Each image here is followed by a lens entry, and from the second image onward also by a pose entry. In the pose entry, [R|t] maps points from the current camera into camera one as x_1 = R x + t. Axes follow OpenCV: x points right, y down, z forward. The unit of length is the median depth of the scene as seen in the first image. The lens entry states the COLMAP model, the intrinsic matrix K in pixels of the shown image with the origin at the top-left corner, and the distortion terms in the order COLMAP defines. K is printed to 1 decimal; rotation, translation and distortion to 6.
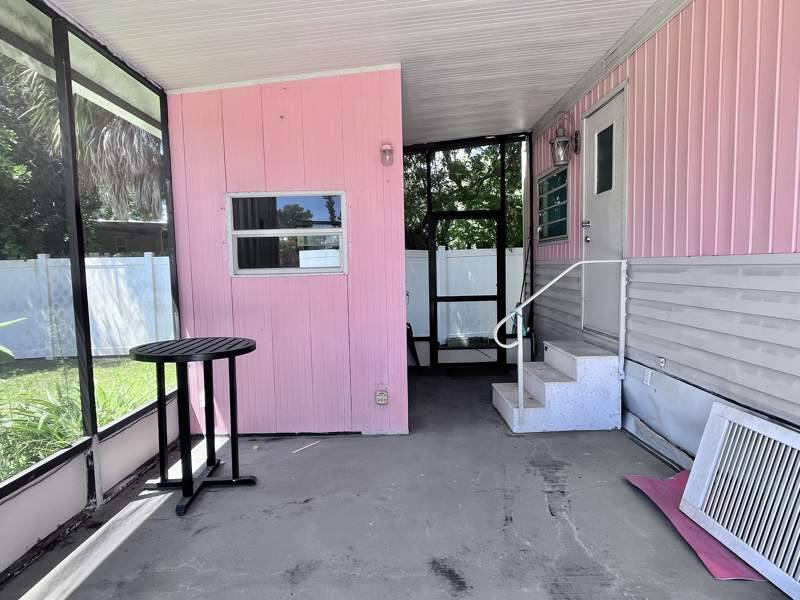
lens RADIAL K [[452.1, 0, 399.4], [0, 452.1, 300.3], [0, 0, 1]] dist [-0.005092, -0.000922]
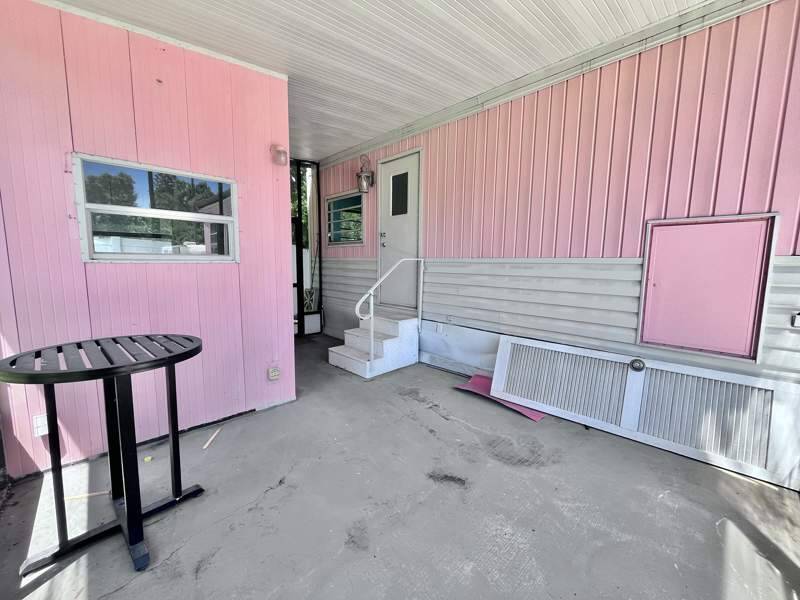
lens RADIAL K [[319.3, 0, 399.1], [0, 319.3, 298.9], [0, 0, 1]] dist [-0.005293, -0.000331]
pose [[0.724255, -0.047977, 0.687861, -0.360721], [0.025289, 0.998753, 0.043034, 0.003238], [-0.689068, -0.013772, 0.724566, 0.219340]]
